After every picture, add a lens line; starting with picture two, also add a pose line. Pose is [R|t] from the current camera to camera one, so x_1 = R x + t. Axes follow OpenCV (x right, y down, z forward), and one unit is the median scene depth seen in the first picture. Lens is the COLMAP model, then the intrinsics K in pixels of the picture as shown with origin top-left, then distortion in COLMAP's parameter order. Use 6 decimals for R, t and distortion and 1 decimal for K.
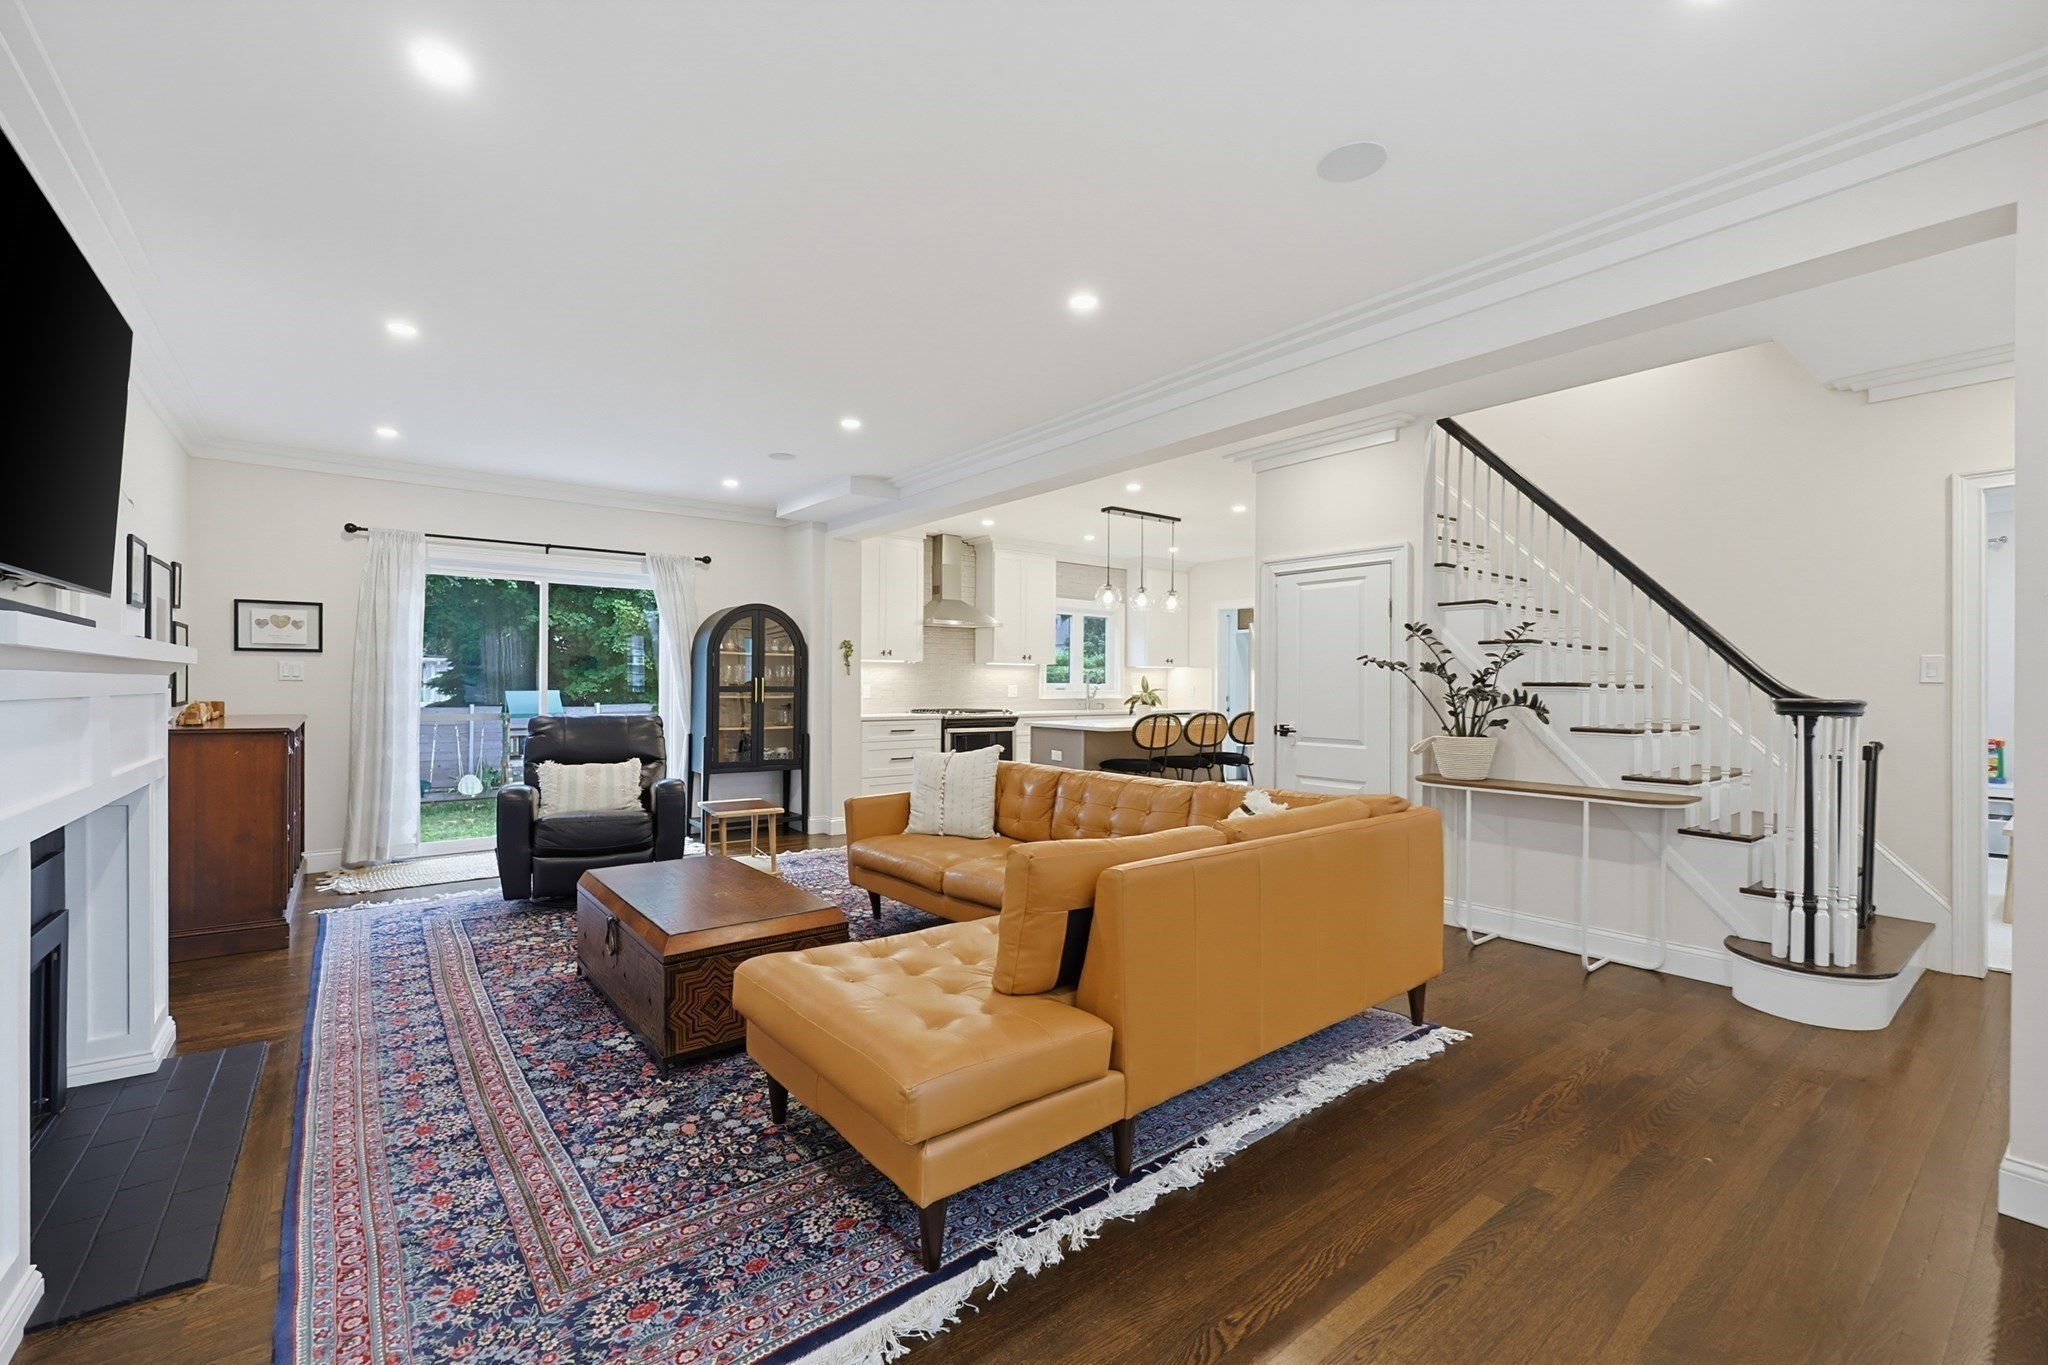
lens RADIAL K [[866.1, 0, 1035.4], [0, 866.1, 684.3], [0, 0, 1]] dist [0.000599, 0.000115]
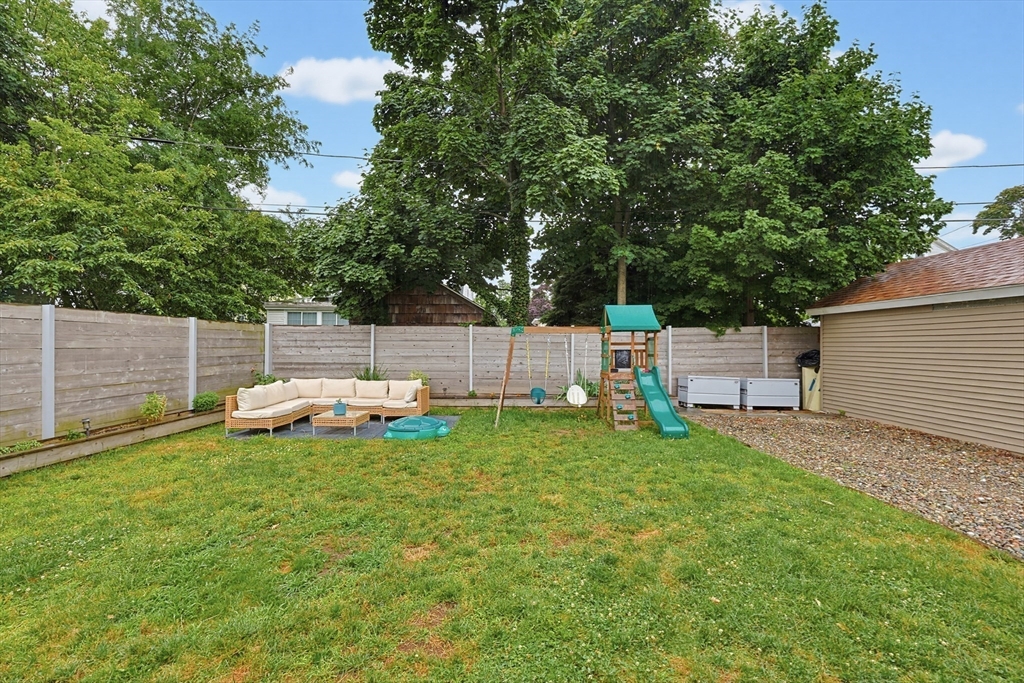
lens RADIAL K [[433.1, 0, 517.7], [0, 433.1, 342.4], [0, 0, 1]] dist [0.000599, 0.000115]
pose [[0.790039, -0.007015, -0.613017, -1.010596], [0.001016, 0.999948, -0.010133, 0.150382], [0.613056, 0.007383, 0.790005, 1.409666]]
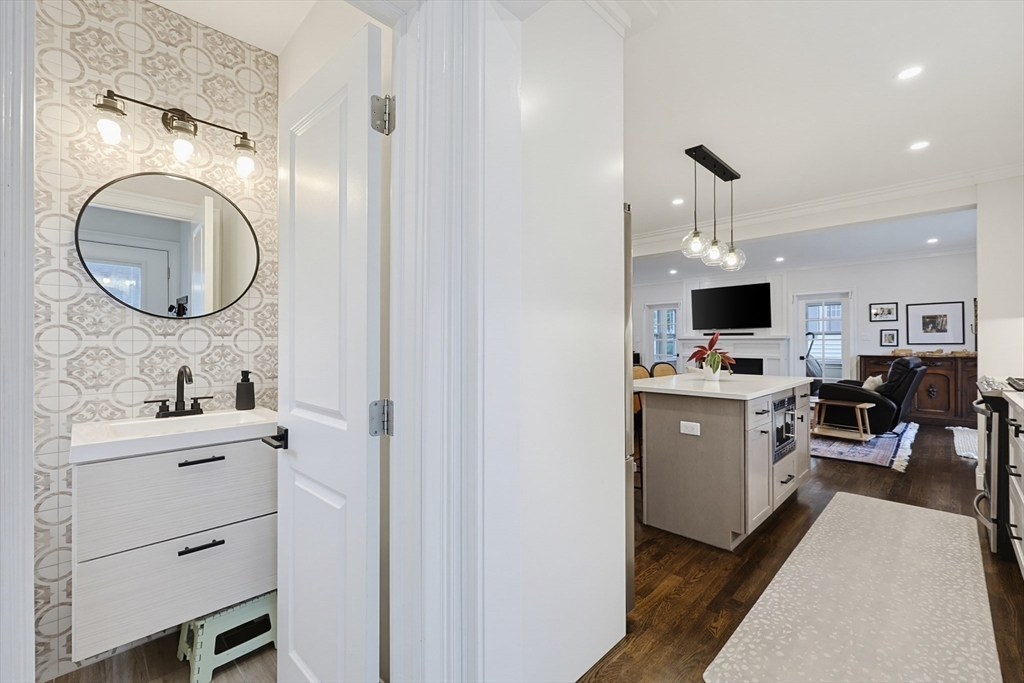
lens RADIAL K [[433.1, 0, 517.7], [0, 433.1, 342.4], [0, 0, 1]] dist [0.000599, 0.000115]
pose [[-0.992831, -0.004082, -0.119460, 0.436329], [-0.004416, 0.999987, 0.002534, 0.001003], [0.119448, 0.003044, -0.992836, 1.592344]]
